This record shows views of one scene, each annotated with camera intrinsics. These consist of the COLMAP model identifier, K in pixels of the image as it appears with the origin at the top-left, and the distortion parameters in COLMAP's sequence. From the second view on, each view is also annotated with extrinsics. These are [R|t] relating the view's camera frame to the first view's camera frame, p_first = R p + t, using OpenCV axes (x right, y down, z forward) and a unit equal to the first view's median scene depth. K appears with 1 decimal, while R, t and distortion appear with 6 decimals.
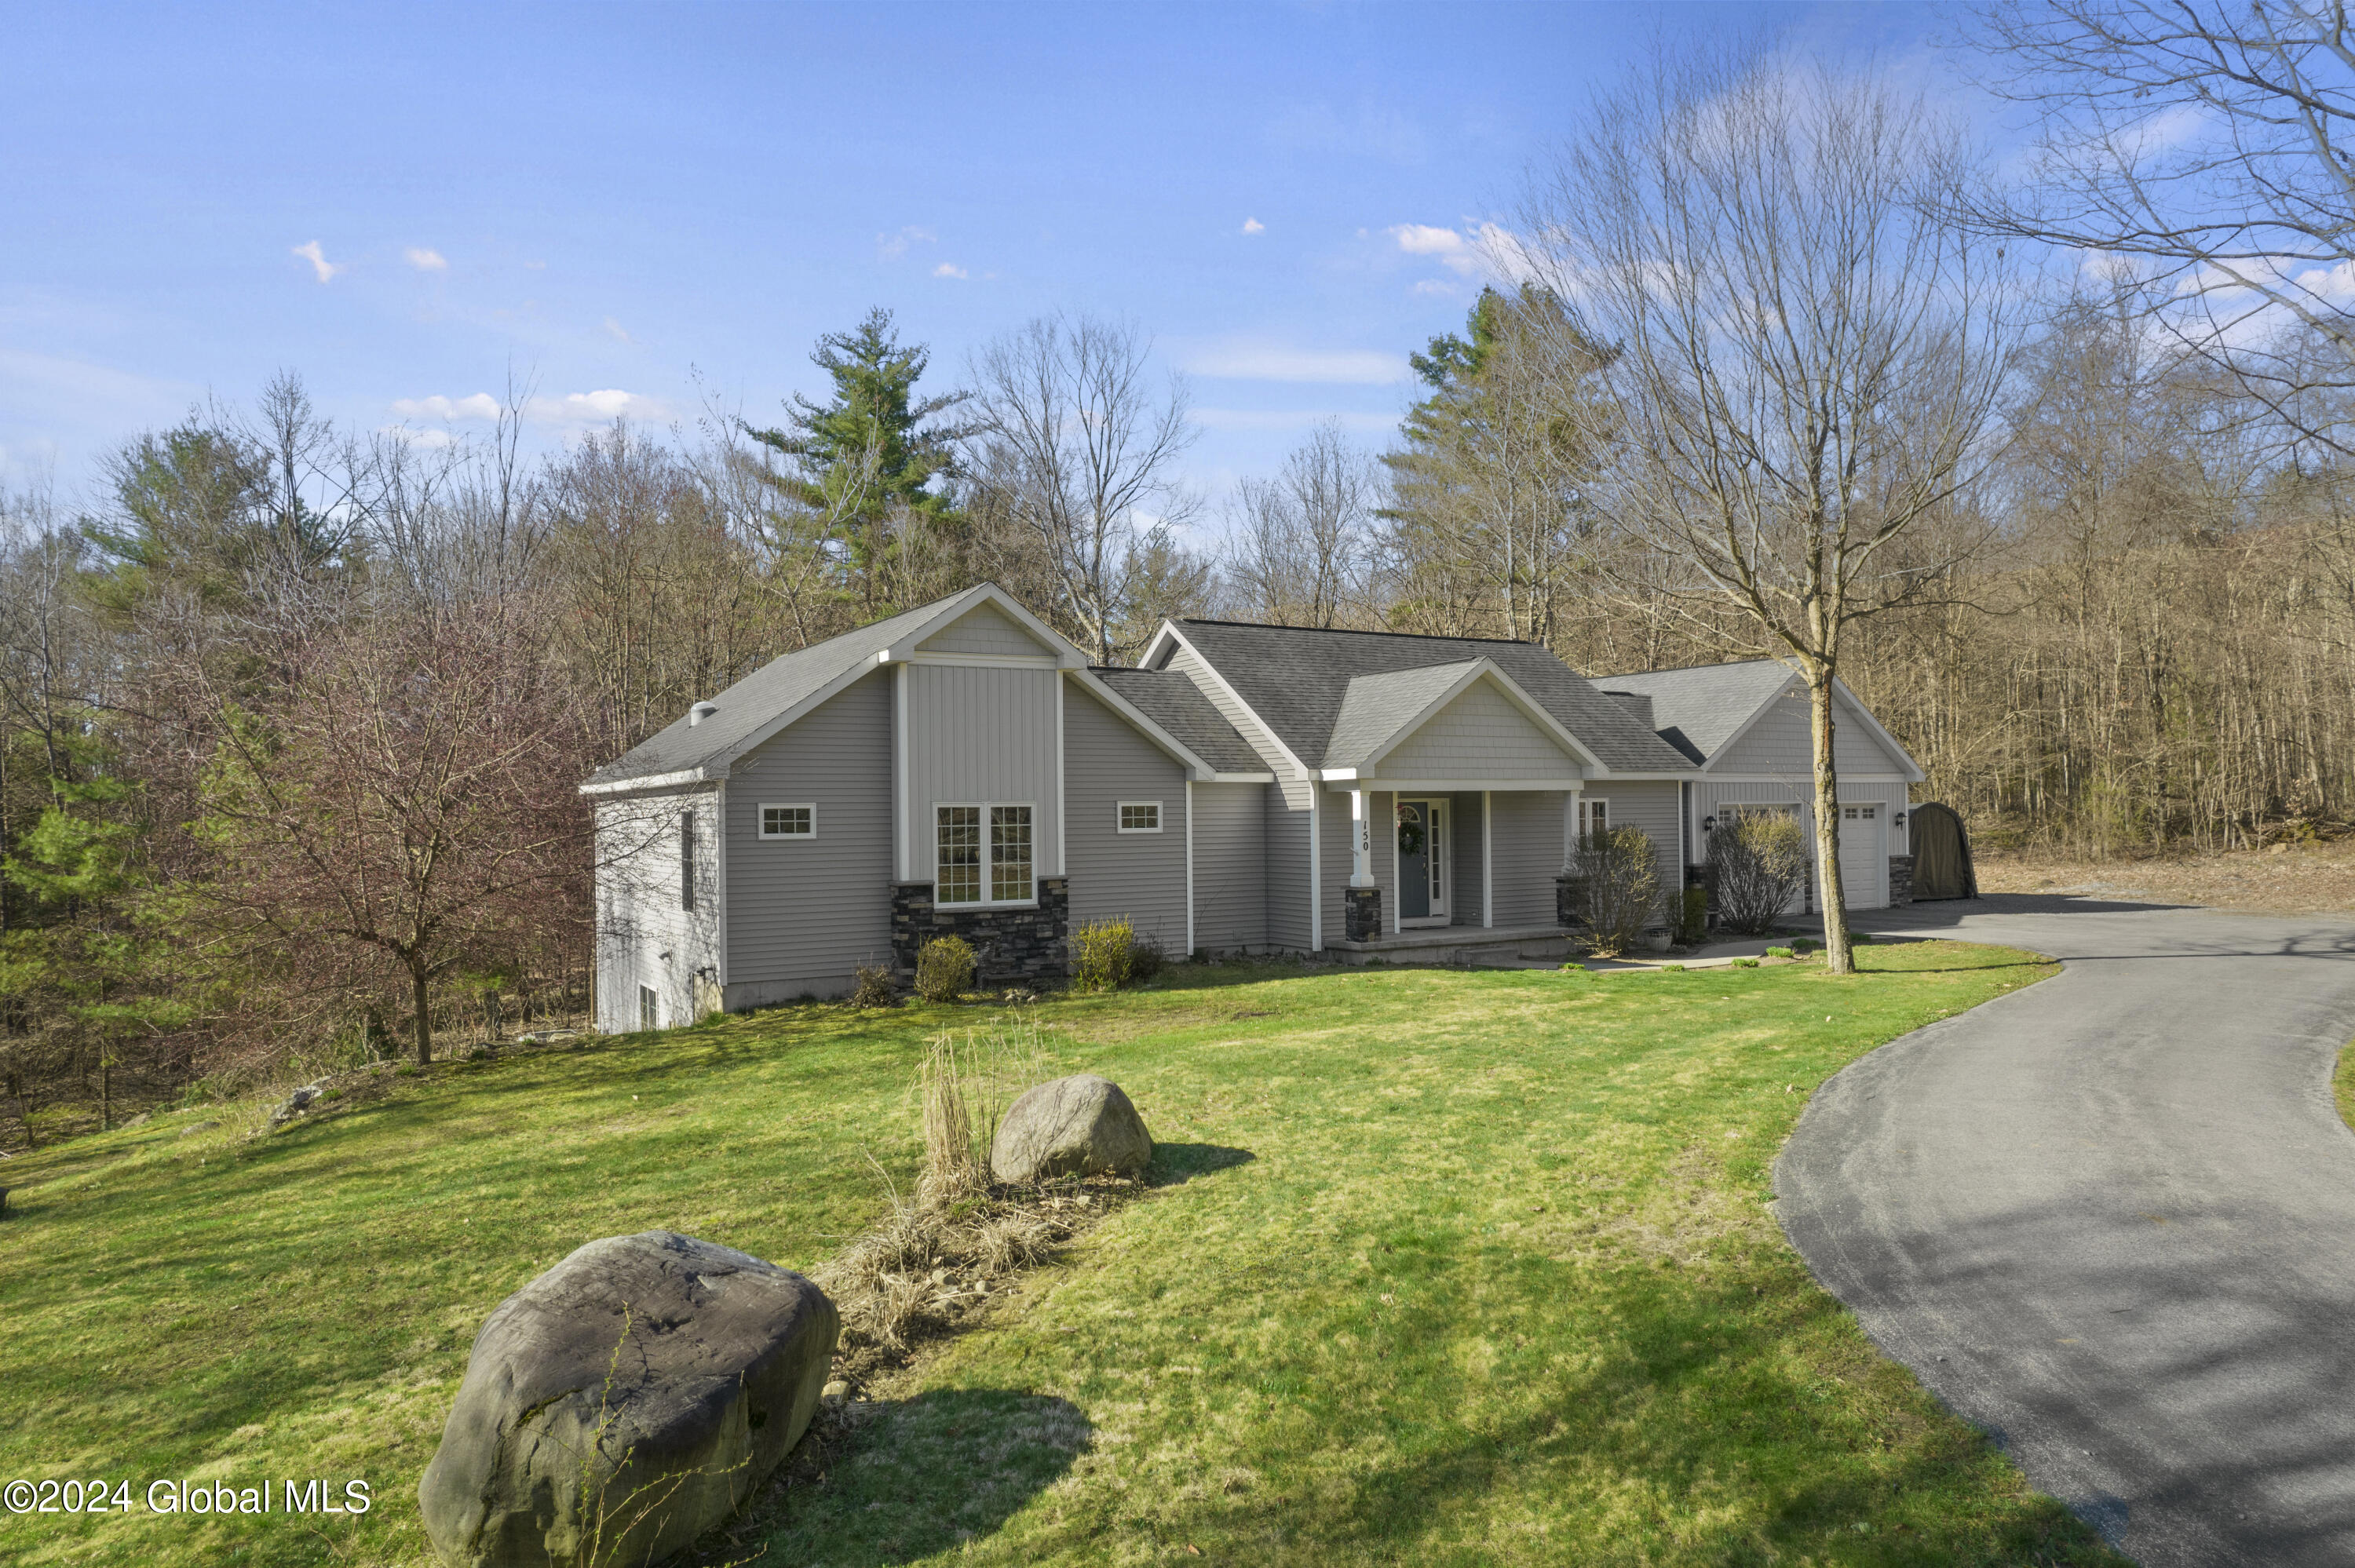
lens RADIAL K [[1531.8, 0, 1177.5], [0, 1531.8, 784.0], [0, 0, 1]] dist [-0.034869, 0.002976]
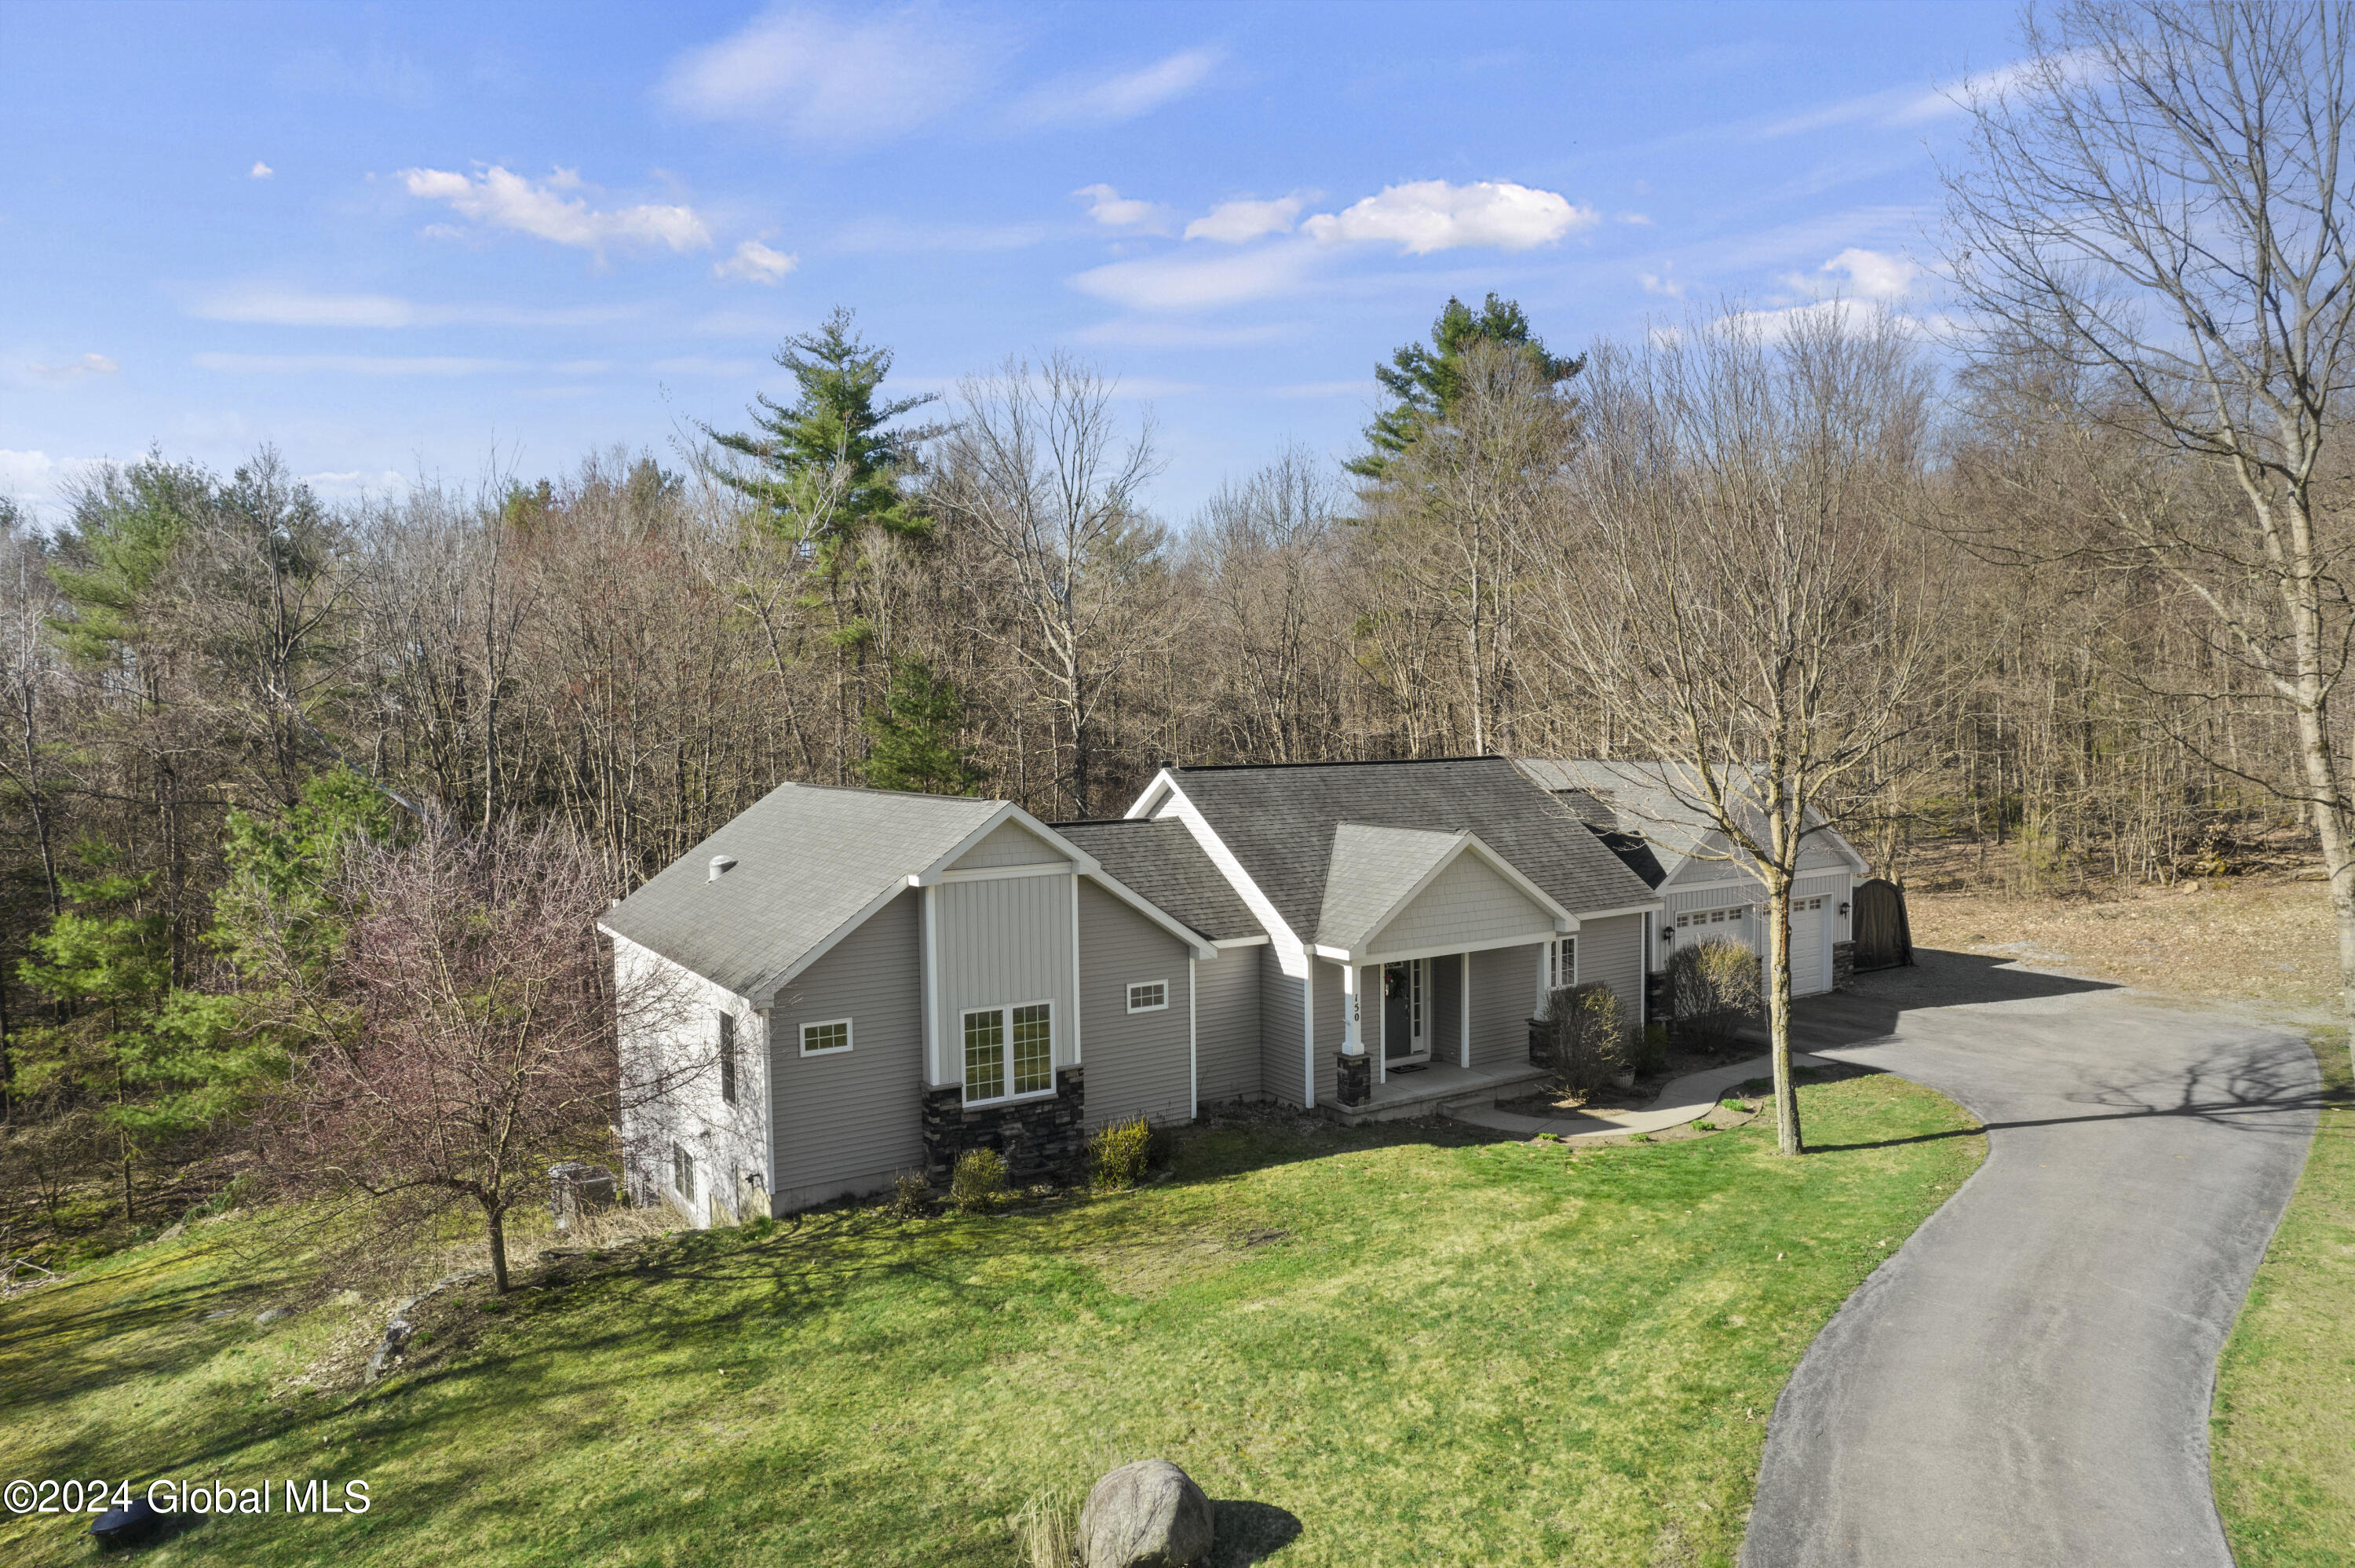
lens RADIAL K [[1538.1, 0, 1177.5], [0, 1538.1, 784.0], [0, 0, 1]] dist [-0.032764, -0.002754]
pose [[0.999344, -0.004087, 0.035976, -0.040611], [0.001549, 0.997524, 0.070308, -0.197085], [-0.036175, -0.070206, 0.996876, -0.059415]]
